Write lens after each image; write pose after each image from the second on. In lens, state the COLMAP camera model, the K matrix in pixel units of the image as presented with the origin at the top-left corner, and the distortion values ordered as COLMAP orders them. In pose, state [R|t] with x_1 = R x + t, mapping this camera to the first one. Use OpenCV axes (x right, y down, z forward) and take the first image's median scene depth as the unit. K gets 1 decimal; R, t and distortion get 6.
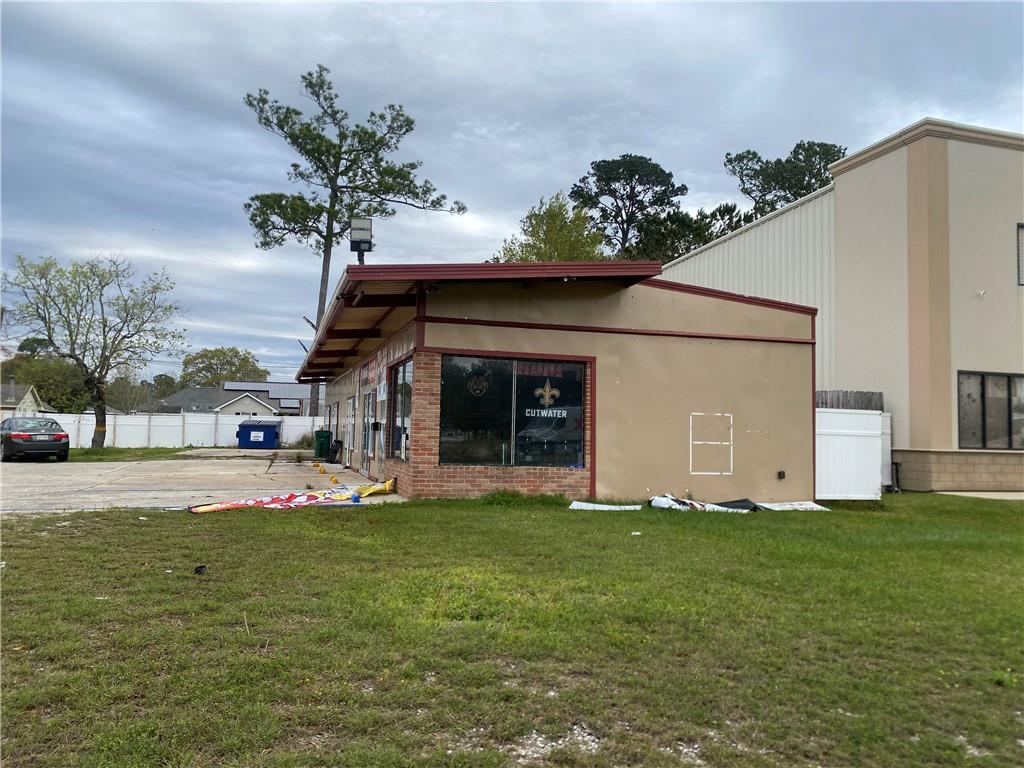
lens RADIAL K [[788.7, 0, 512.0], [0, 788.7, 384.0], [0, 0, 1]] dist [-0.001810, 0.003151]
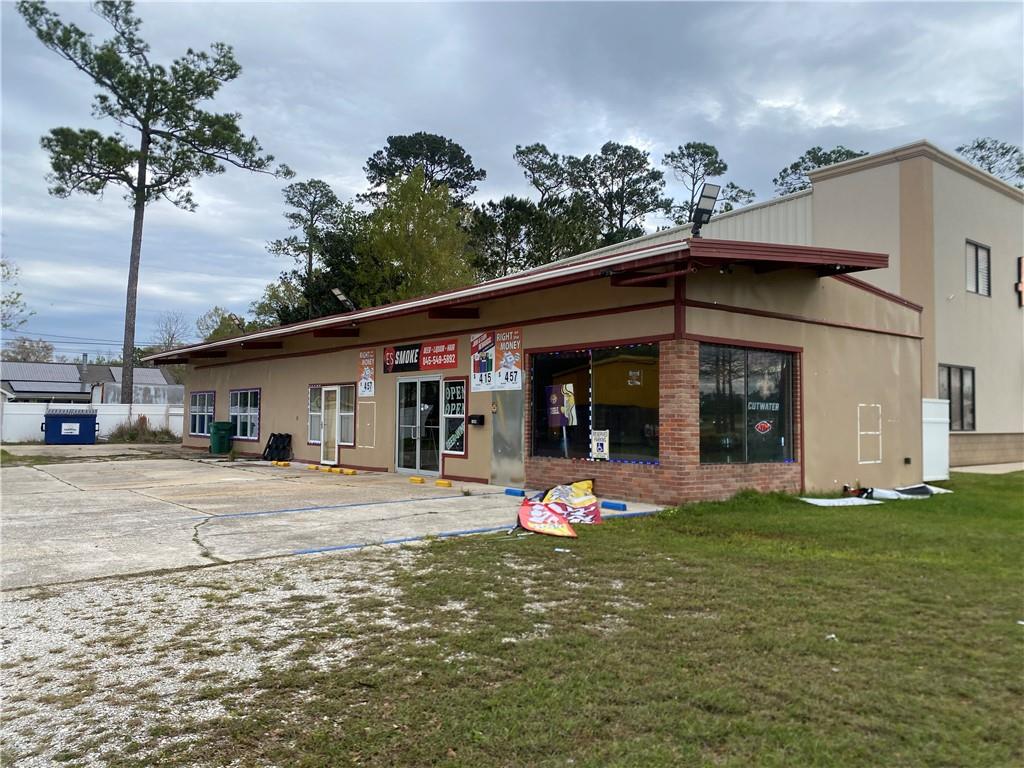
lens RADIAL K [[777.1, 0, 512.0], [0, 777.1, 384.0], [0, 0, 1]] dist [0.003601, 0.006819]
pose [[0.924147, 0.001734, 0.382033, -0.210131], [-0.010974, 0.999698, 0.022008, -0.002474], [-0.381880, -0.024531, 0.923886, 0.087598]]
